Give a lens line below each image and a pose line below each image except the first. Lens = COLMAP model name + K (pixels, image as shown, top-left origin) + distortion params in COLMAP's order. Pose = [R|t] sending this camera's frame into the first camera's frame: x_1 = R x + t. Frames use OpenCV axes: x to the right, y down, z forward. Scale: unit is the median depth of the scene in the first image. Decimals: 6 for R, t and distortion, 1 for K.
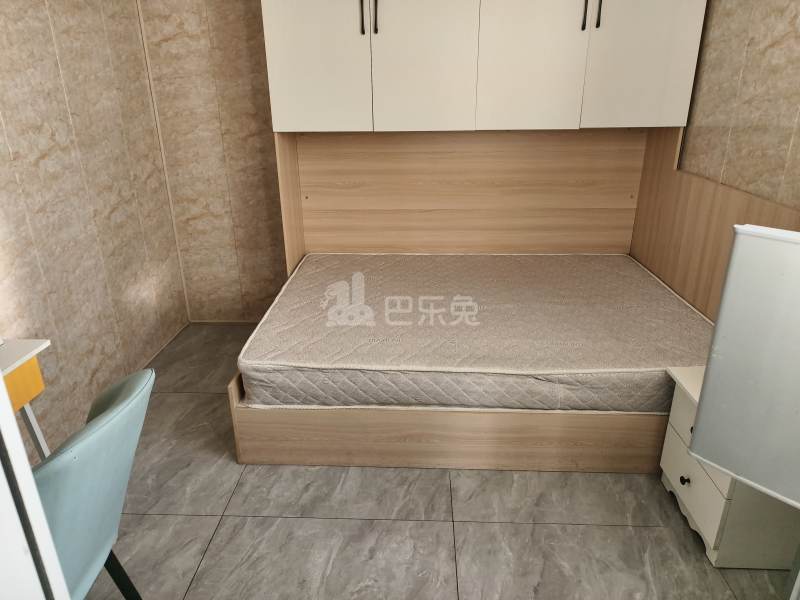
lens RADIAL K [[542.5, 0, 399.0], [0, 542.5, 291.4], [0, 0, 1]] dist [0.040494, -0.043830]
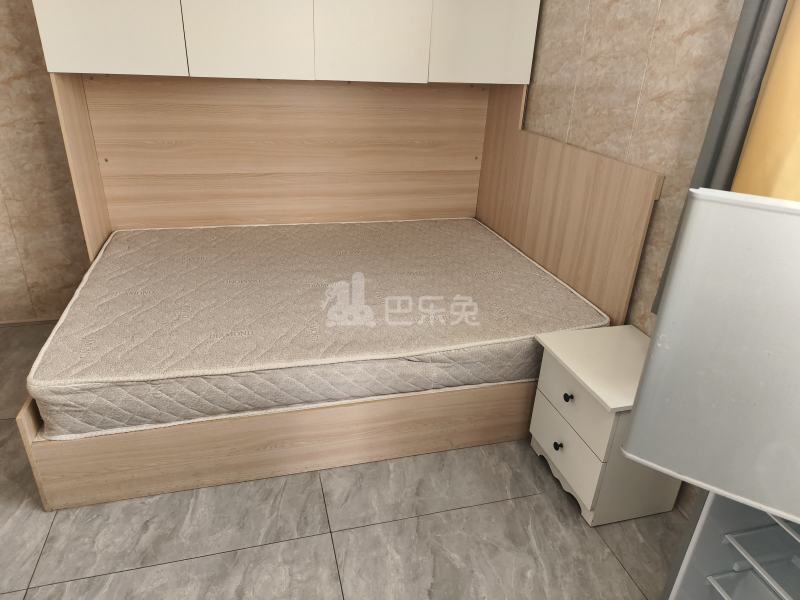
lens RADIAL K [[544.8, 0, 401.6], [0, 544.8, 301.5], [0, 0, 1]] dist [0.025700, -0.026821]
pose [[0.950776, -0.083277, 0.298478, -0.022668], [0.058575, 0.994146, 0.090786, -0.021248], [-0.304291, -0.068834, 0.950089, 0.137568]]
